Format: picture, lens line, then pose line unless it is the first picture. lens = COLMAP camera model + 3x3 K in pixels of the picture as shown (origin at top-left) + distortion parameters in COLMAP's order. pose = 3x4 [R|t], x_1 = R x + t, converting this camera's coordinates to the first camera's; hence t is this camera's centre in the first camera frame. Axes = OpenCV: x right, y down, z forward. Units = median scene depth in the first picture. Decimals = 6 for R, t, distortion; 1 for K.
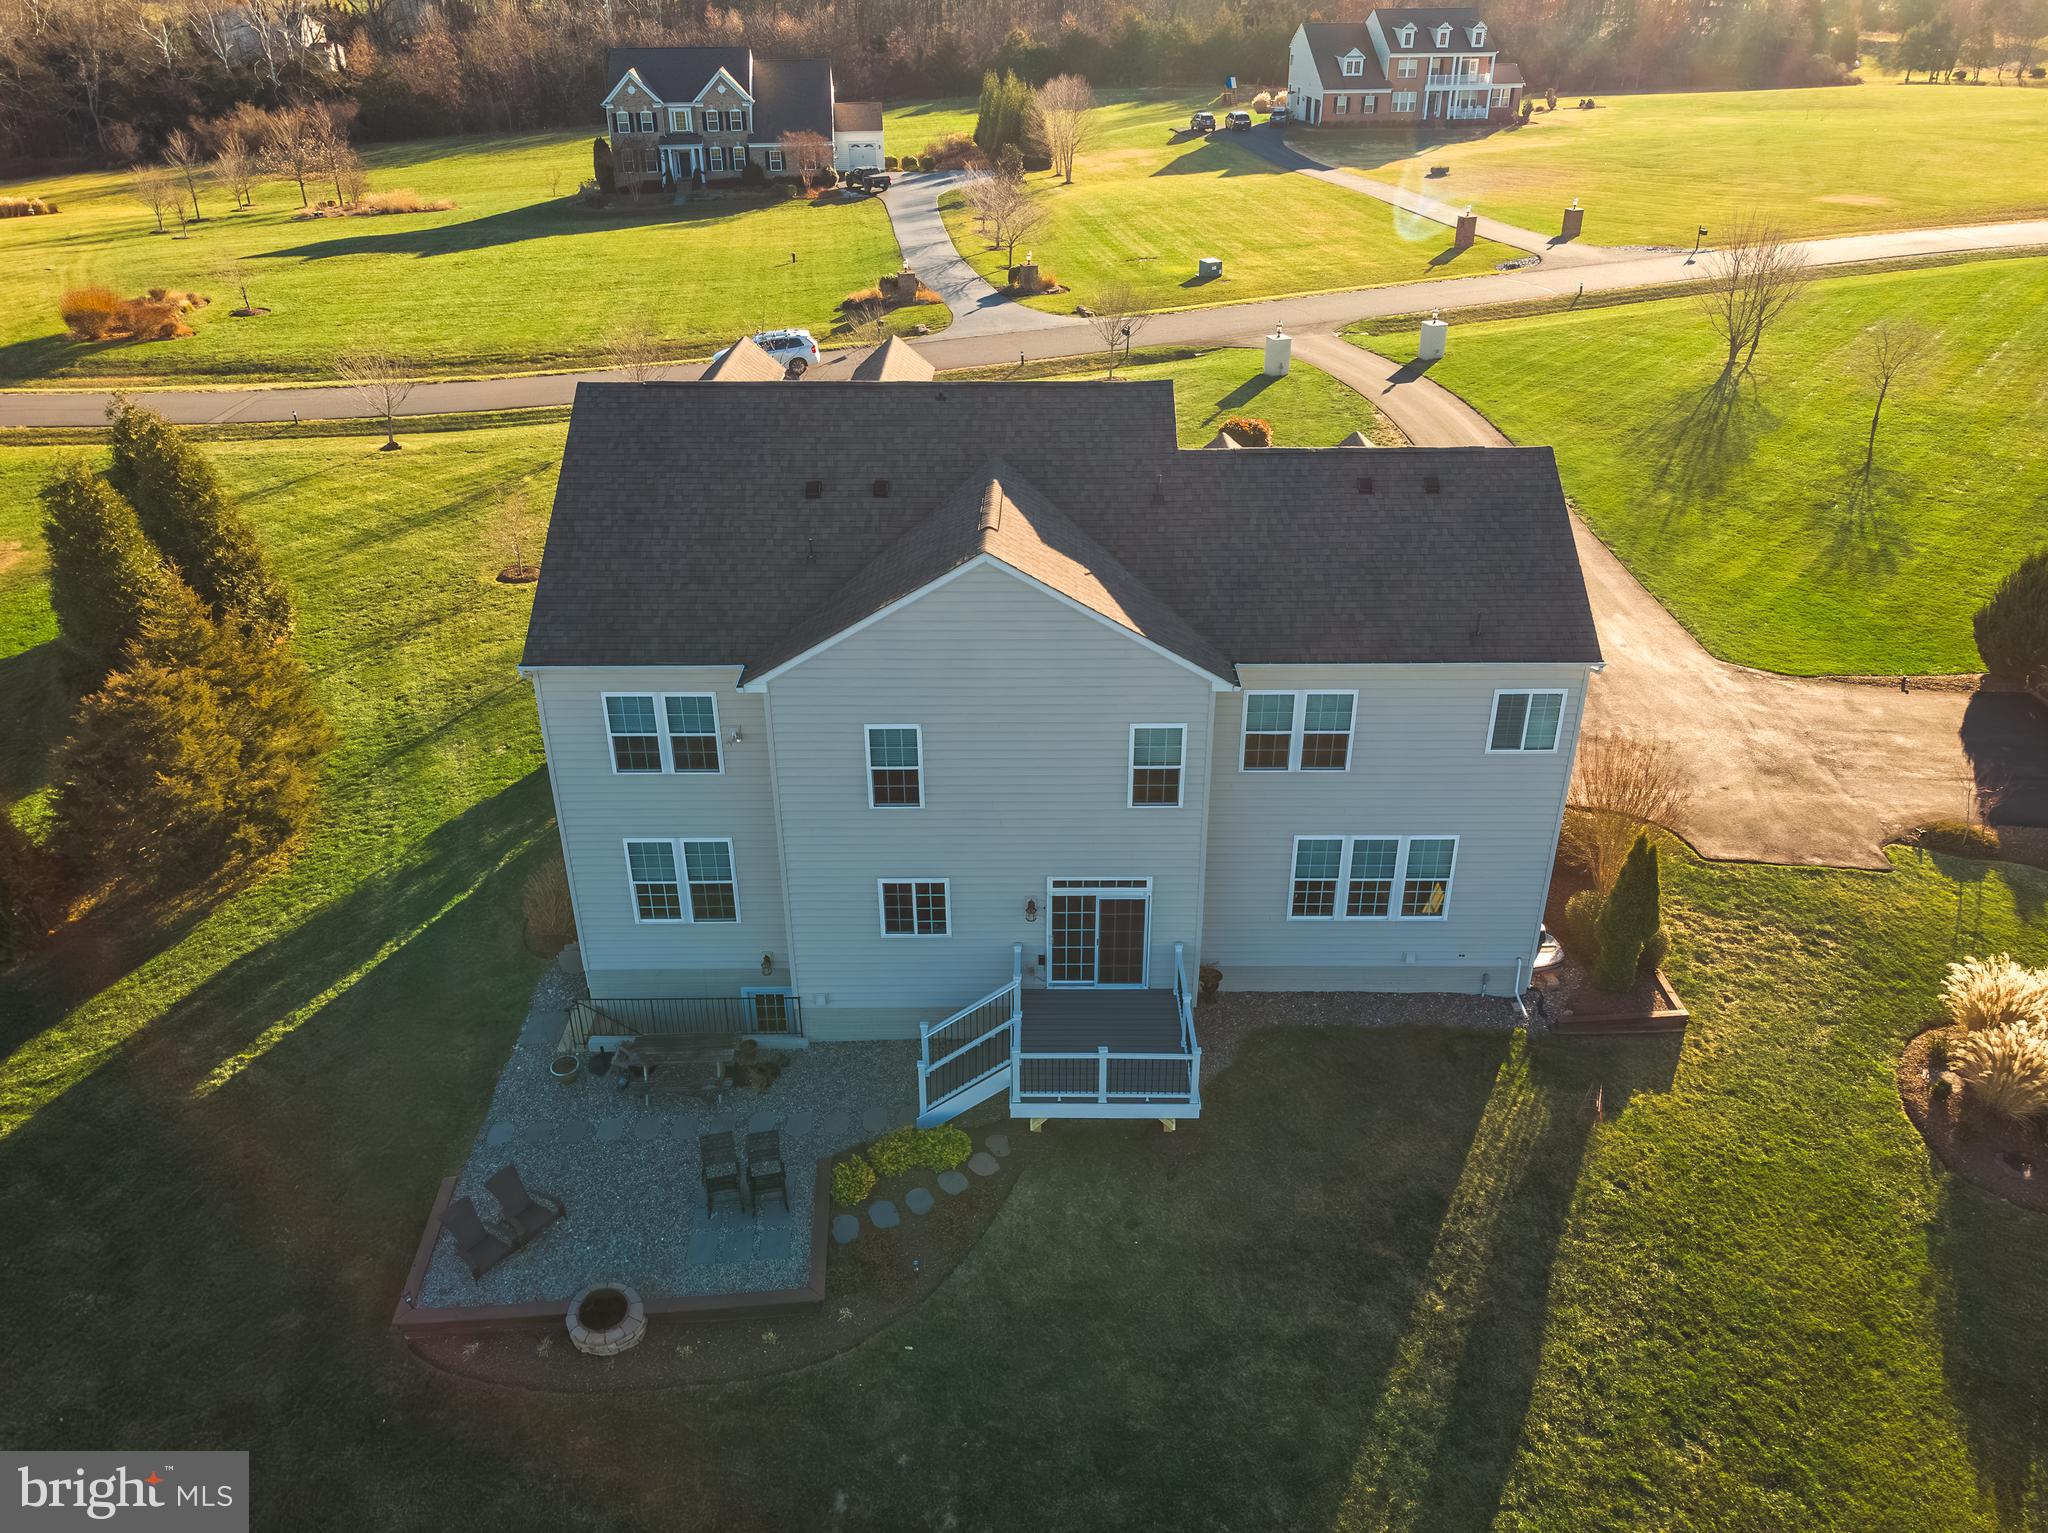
lens RADIAL K [[1513.7, 0, 1035.1], [0, 1513.7, 763.0], [0, 0, 1]] dist [-0.000186, -0.005019]
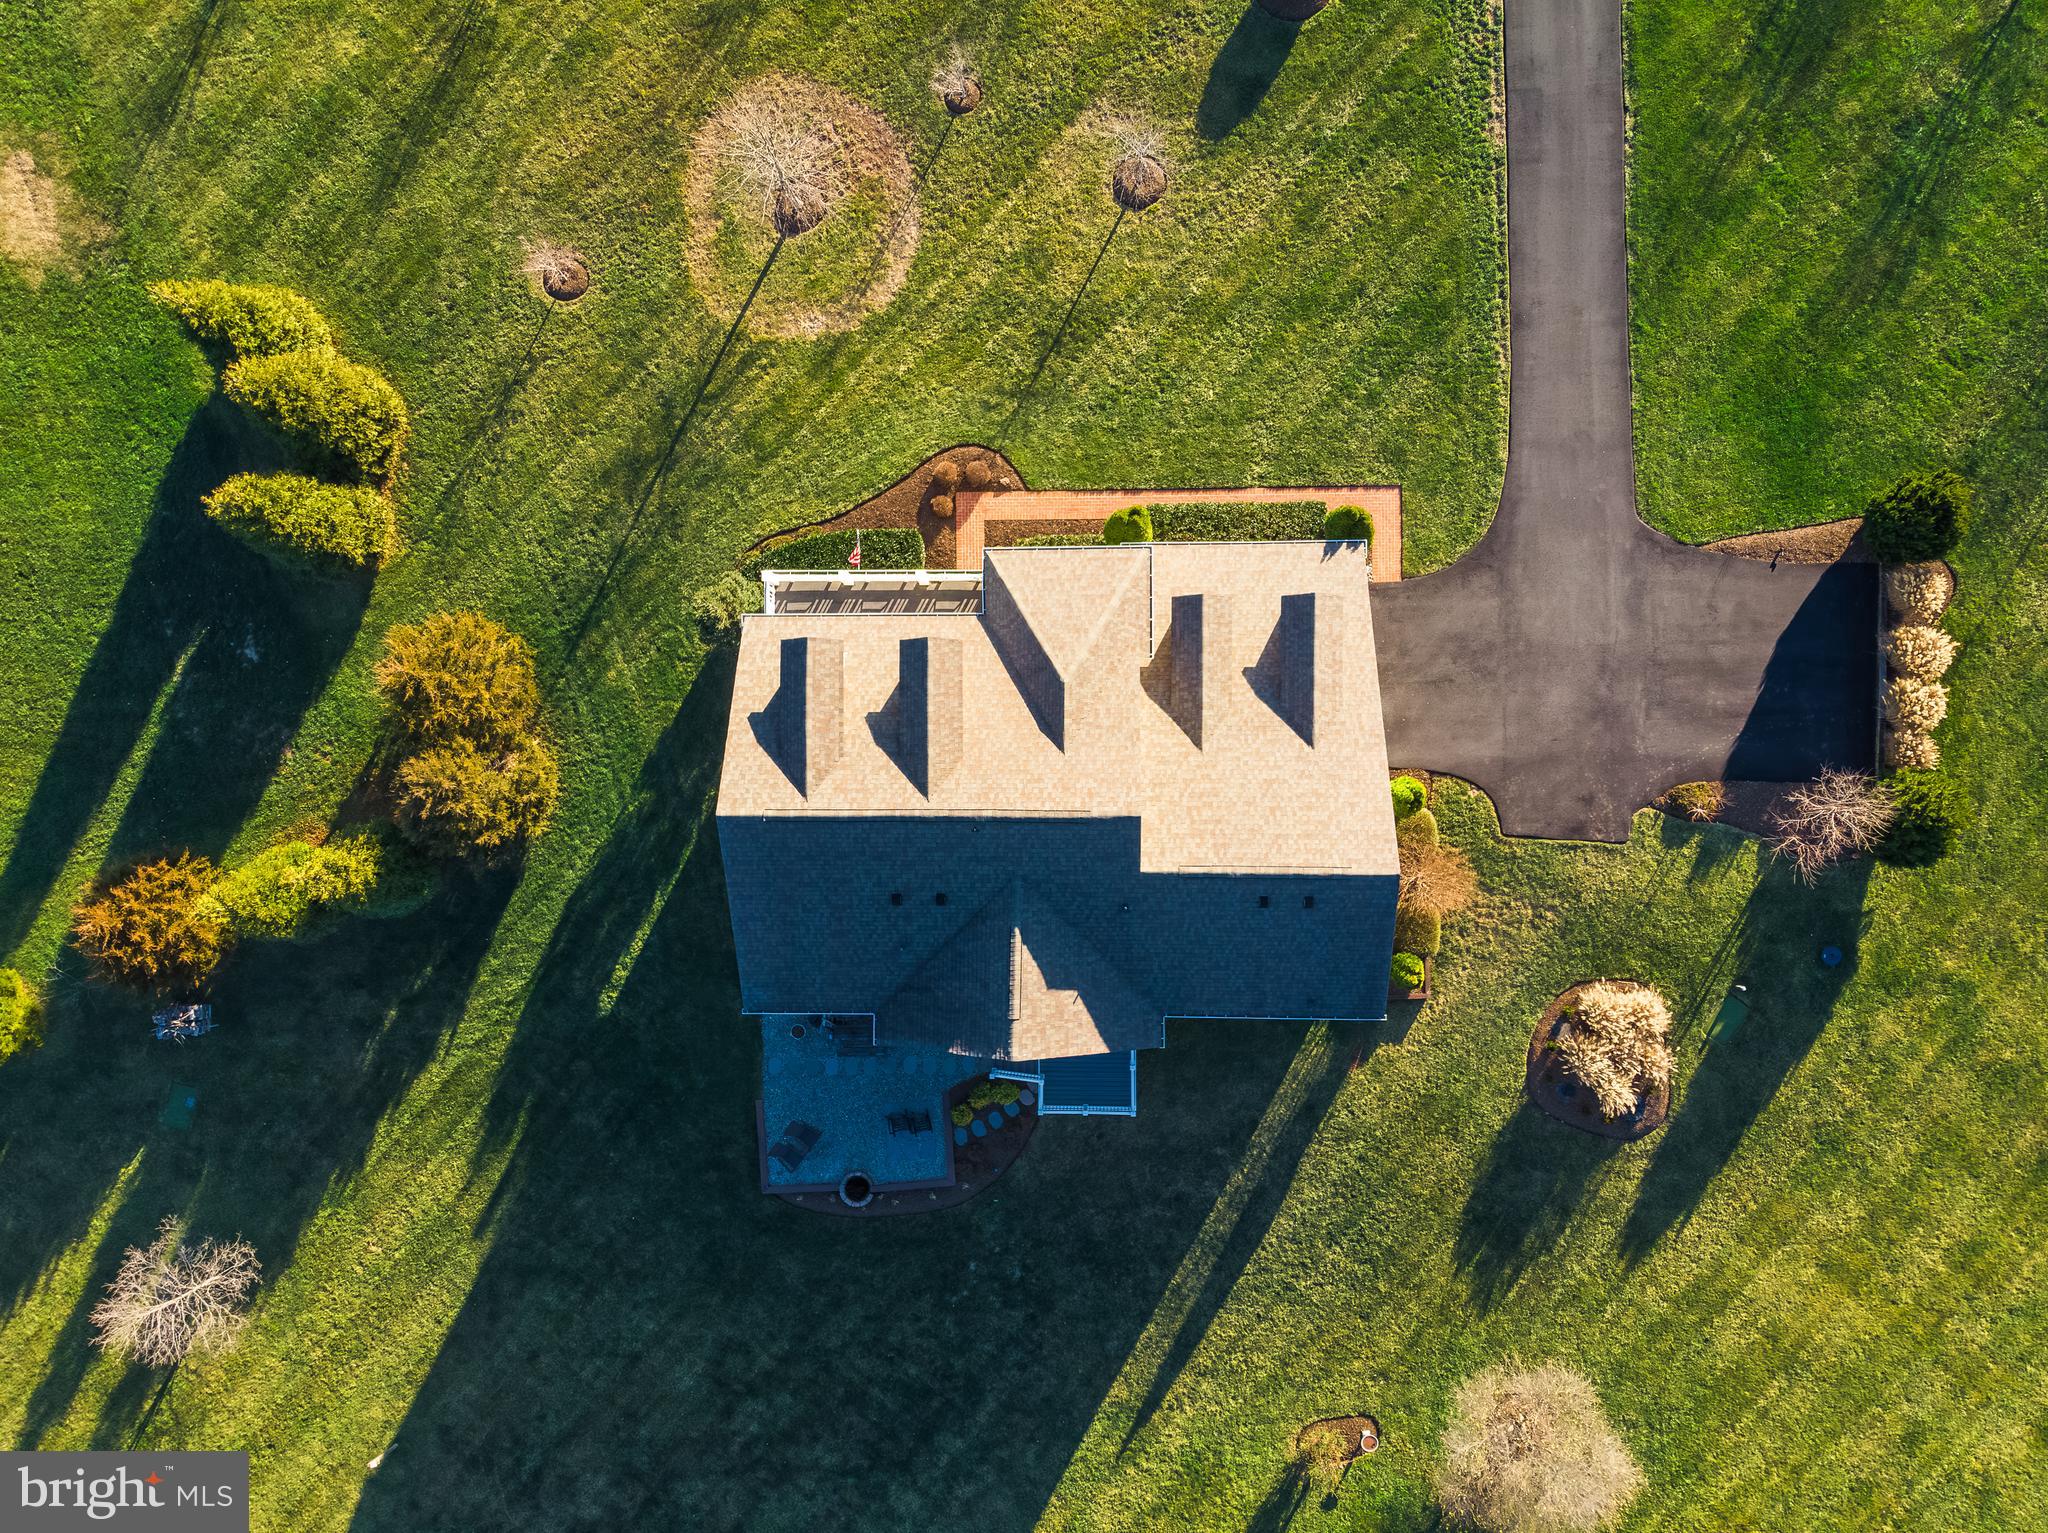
lens RADIAL K [[1513.7, 0, 1035.1], [0, 1513.7, 763.0], [0, 0, 1]] dist [-0.000186, -0.005019]
pose [[0.999069, 0.004246, -0.042920, 0.055815], [0.034648, 0.513623, 0.857316, -1.540627], [0.025685, -0.858005, 0.512998, 0.344977]]
